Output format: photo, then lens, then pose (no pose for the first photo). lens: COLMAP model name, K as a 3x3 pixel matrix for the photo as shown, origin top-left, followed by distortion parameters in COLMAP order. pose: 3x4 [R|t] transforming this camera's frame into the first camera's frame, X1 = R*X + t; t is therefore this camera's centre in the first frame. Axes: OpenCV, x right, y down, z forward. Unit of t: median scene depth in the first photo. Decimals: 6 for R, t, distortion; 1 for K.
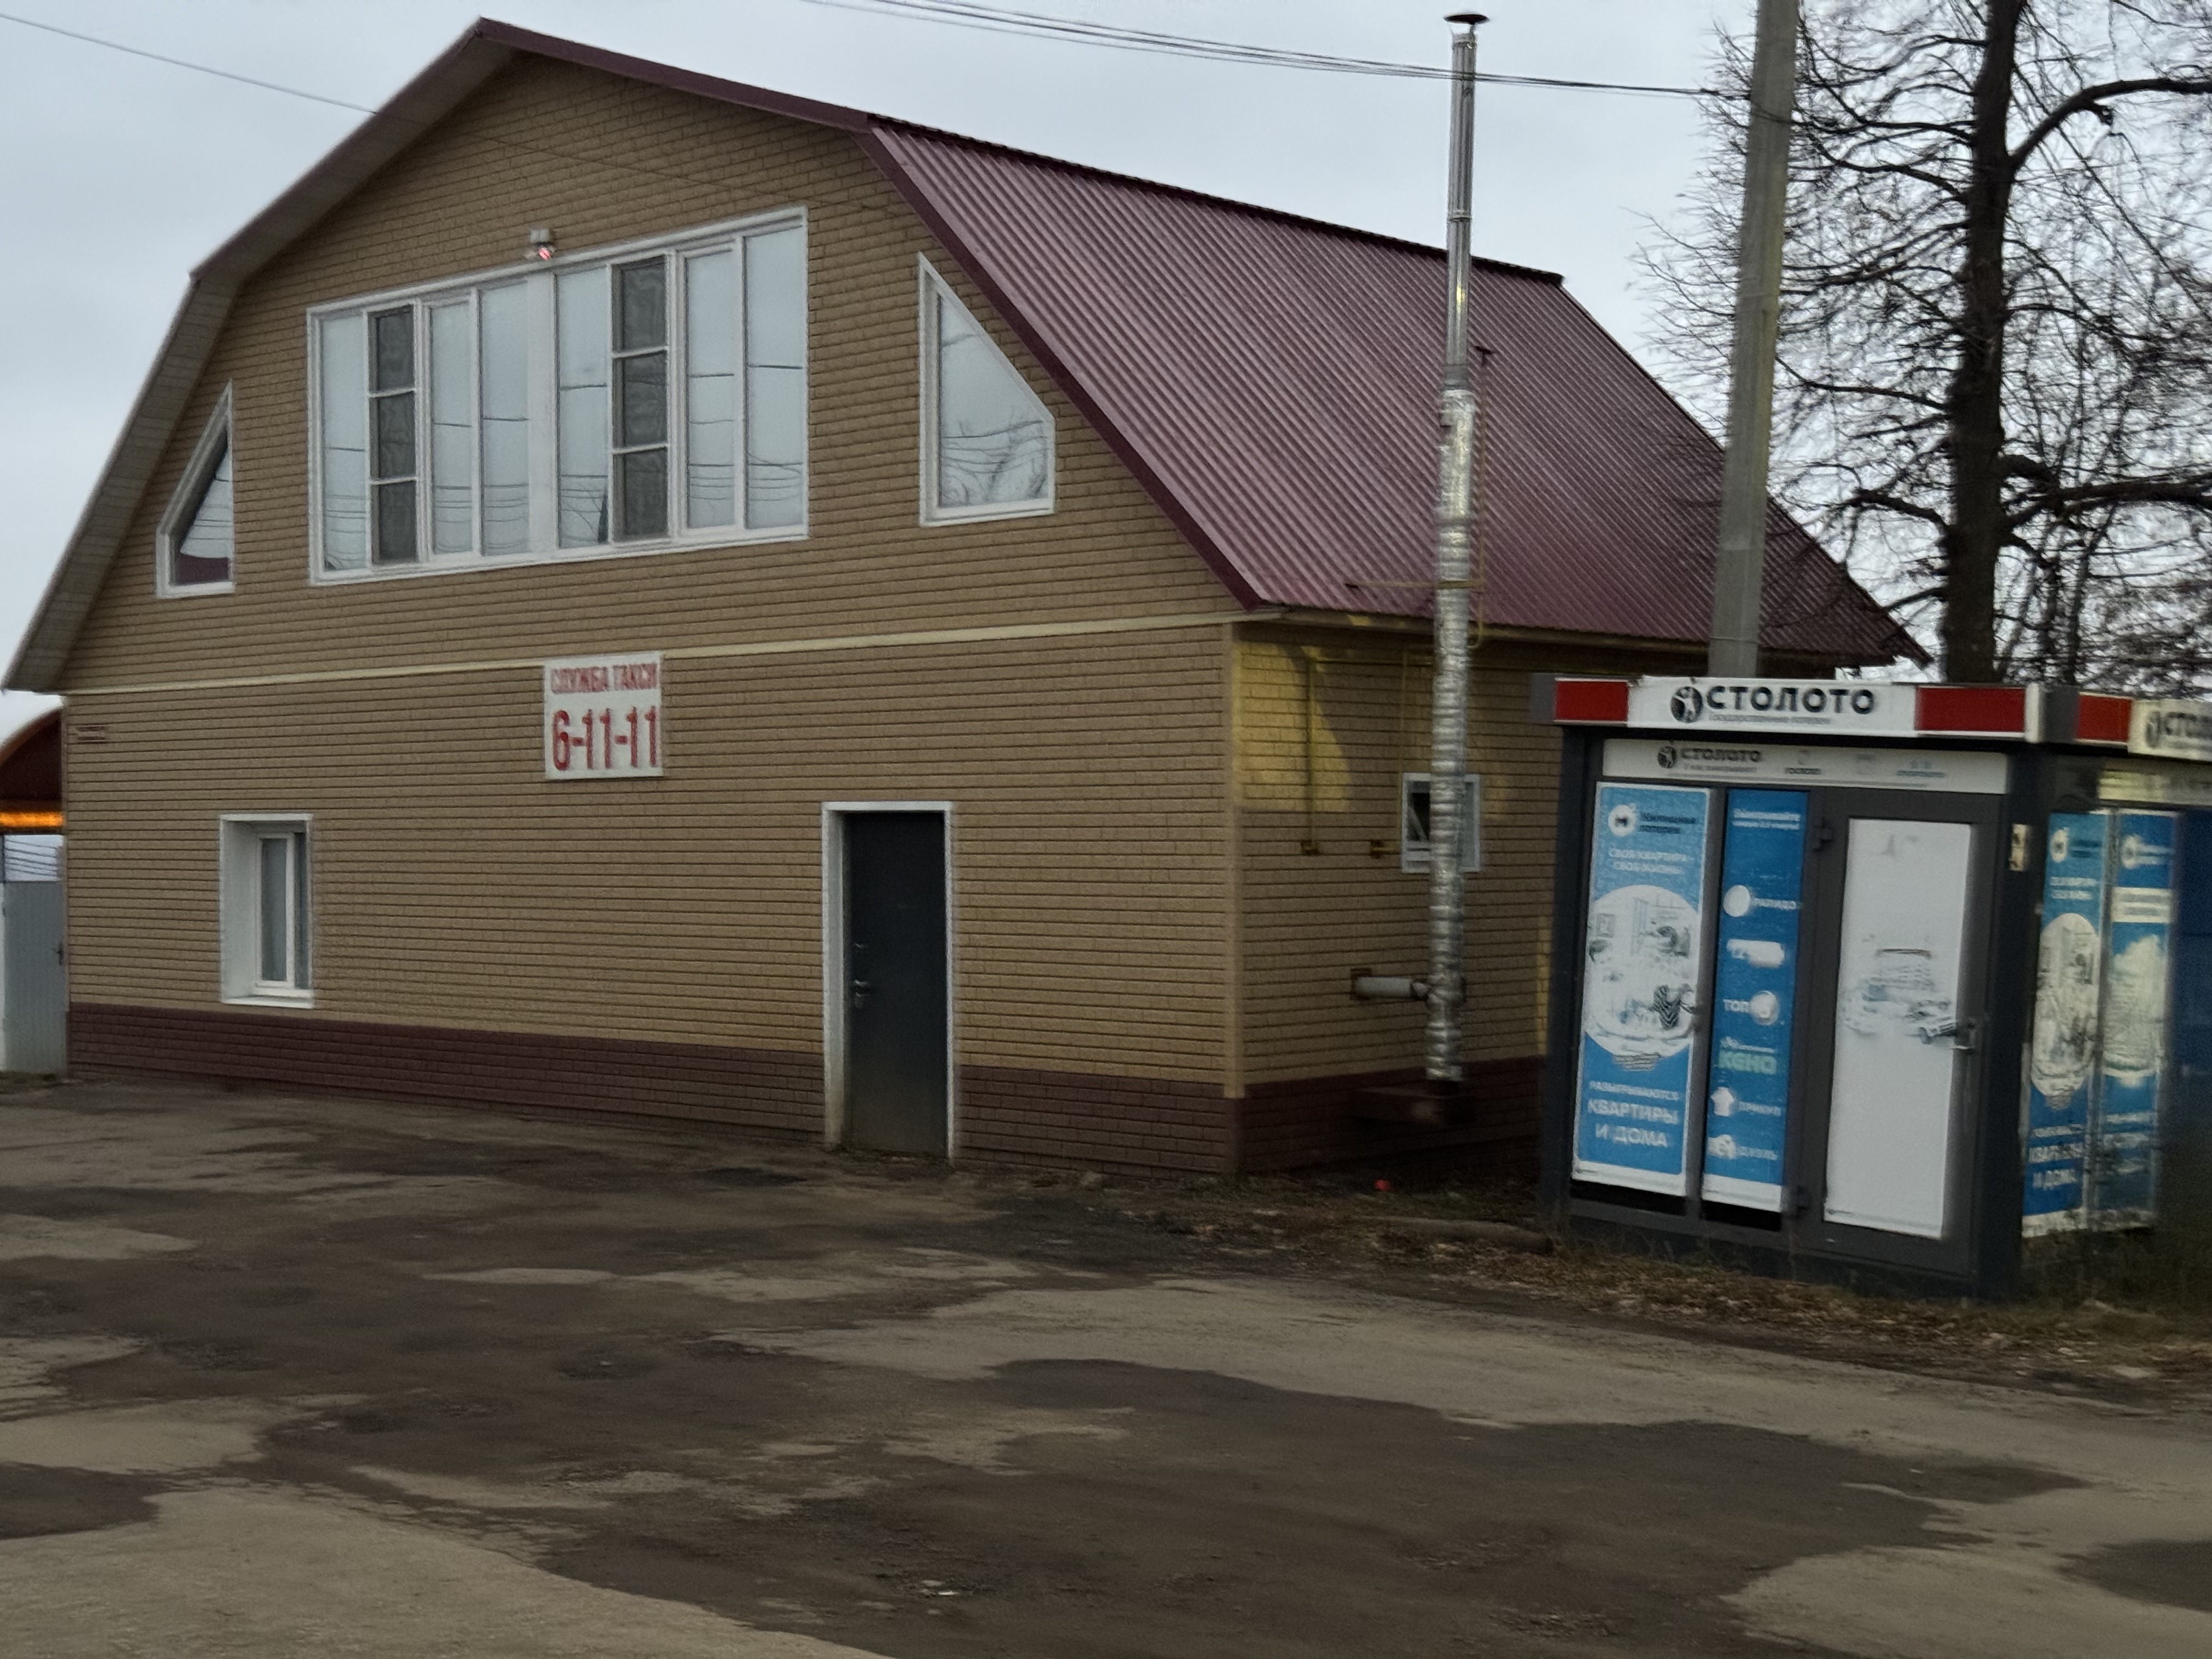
lens RADIAL K [[3028.1, 0, 1096.6], [0, 3028.1, 834.5], [0, 0, 1]] dist [0.189997, -0.293689]
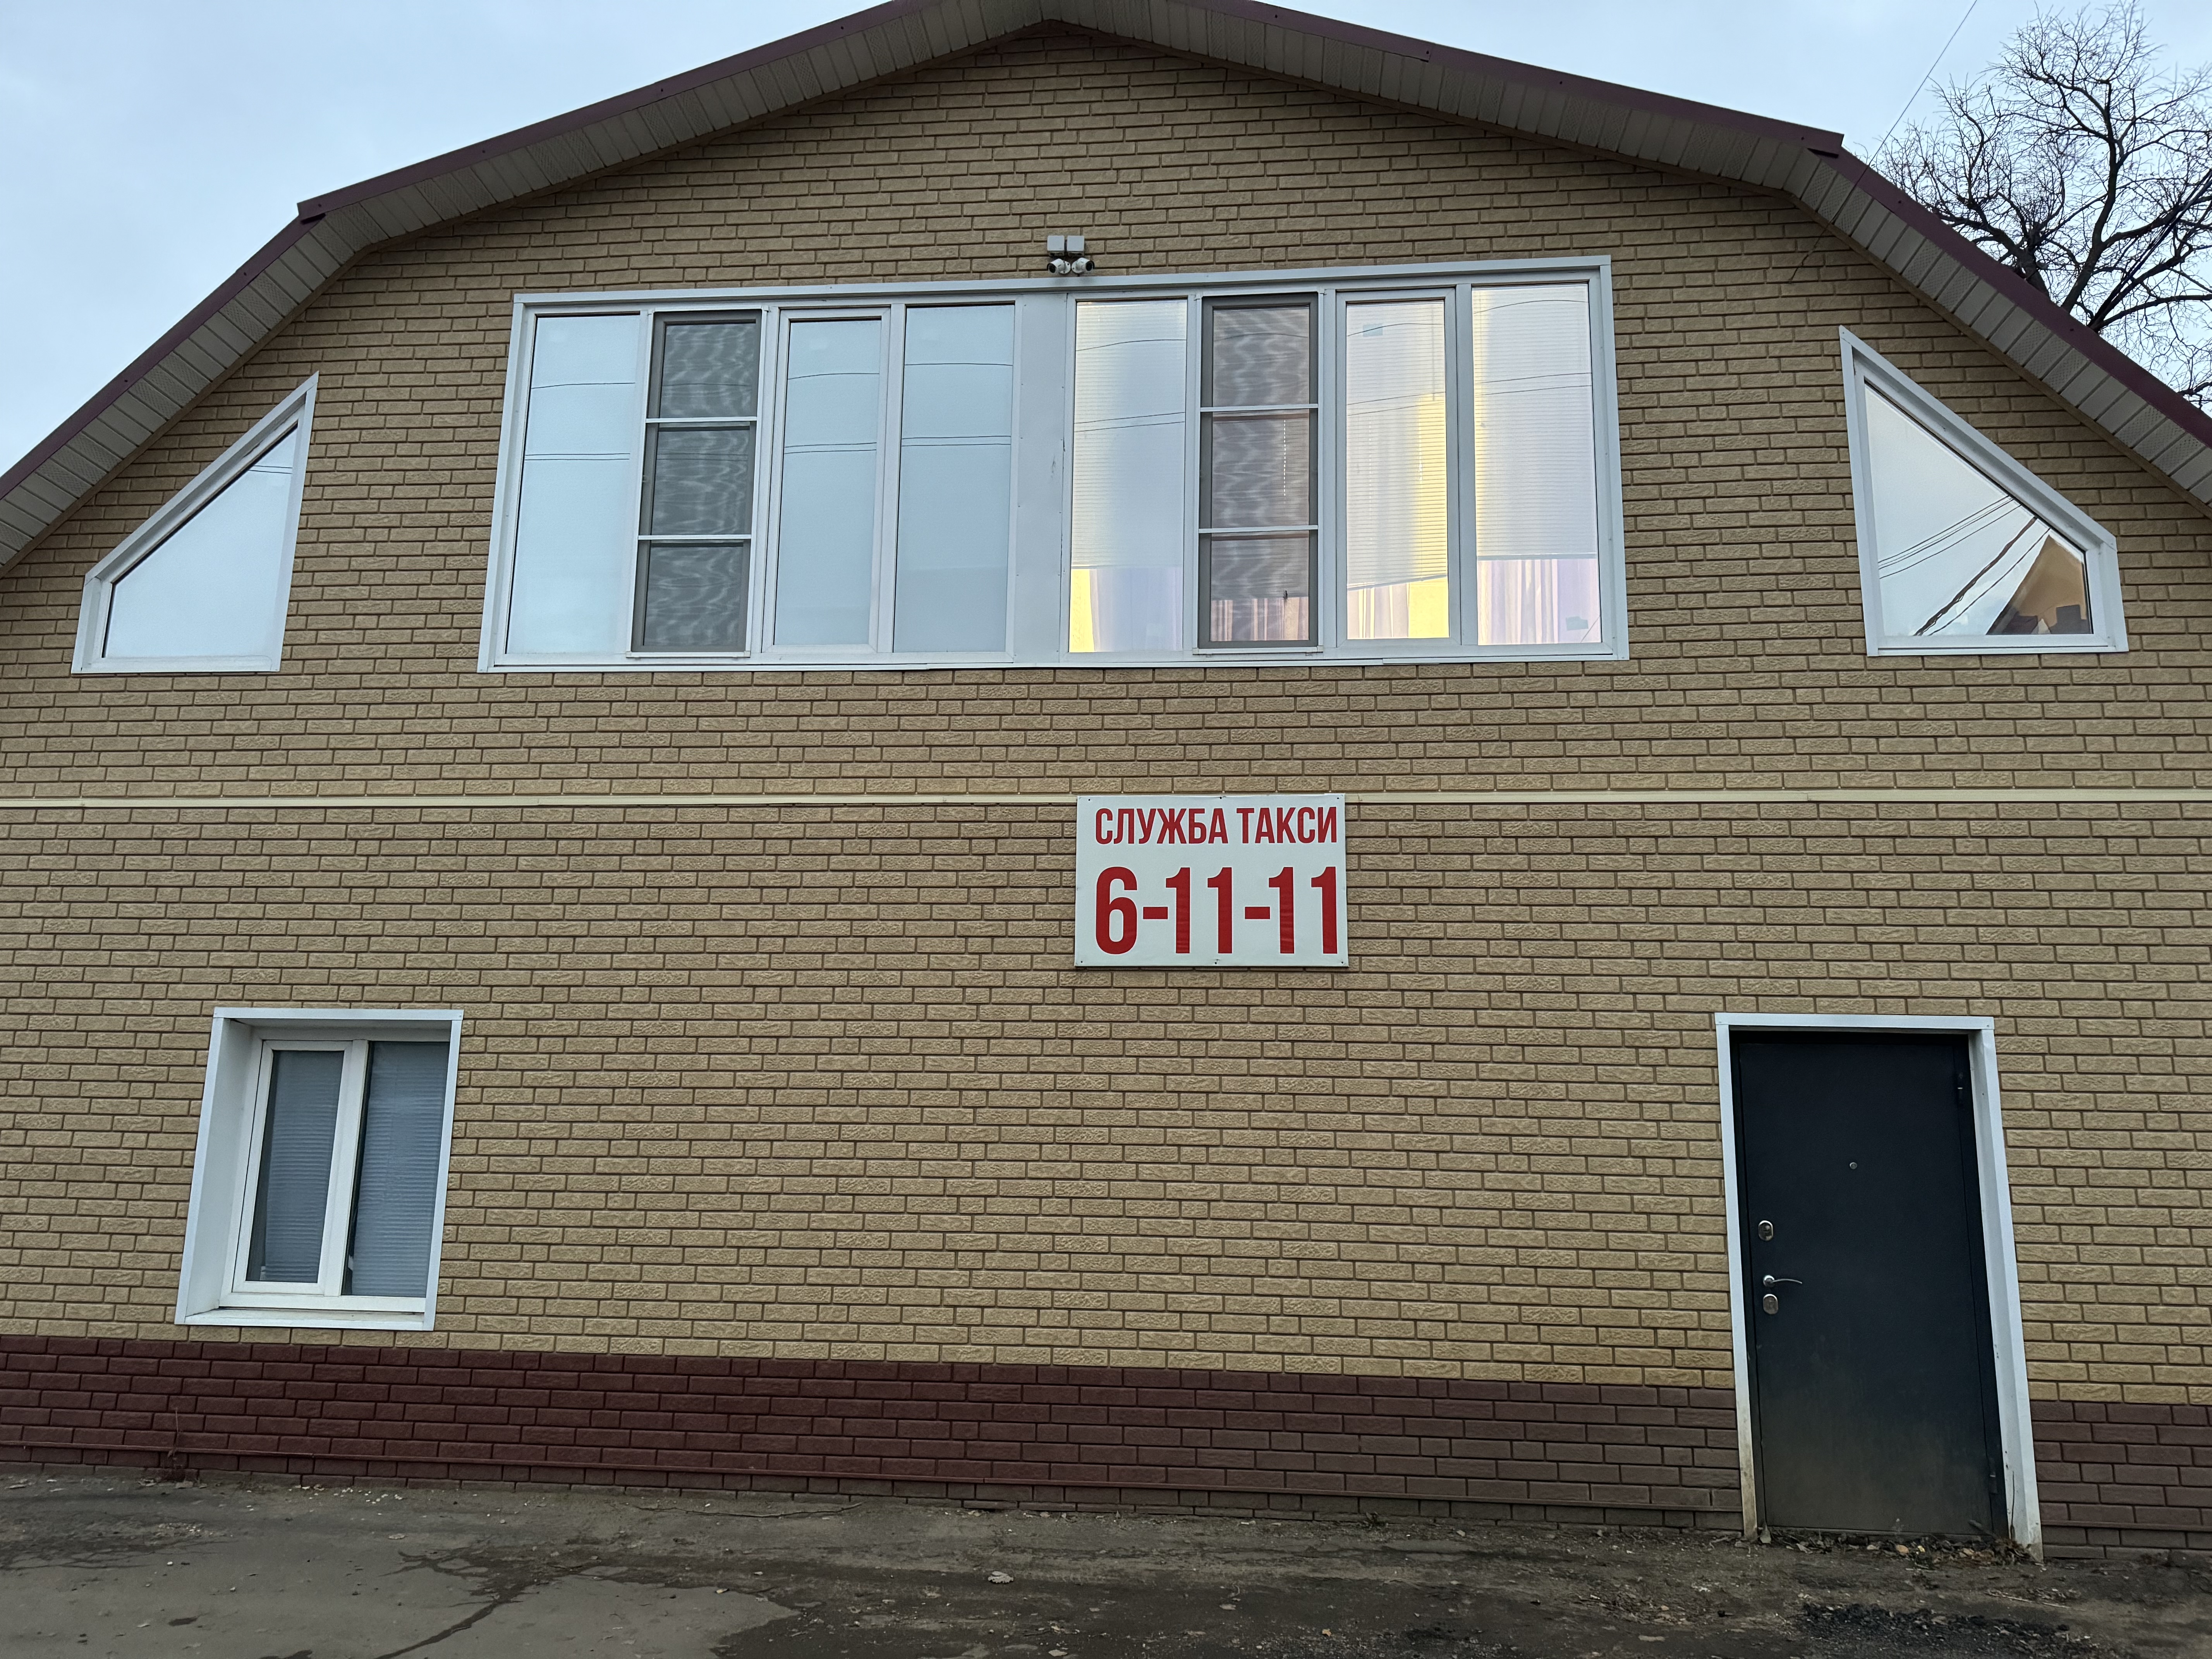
lens RADIAL K [[1546.0, 0, 1095.9], [0, 1546.0, 839.5], [0, 0, 1]] dist [0.149326, -0.266509]
pose [[0.785641, 0.136908, 0.603344, -0.475720], [-0.018617, 0.979998, -0.198134, 0.027671], [-0.618402, 0.144430, 0.772476, 0.885780]]
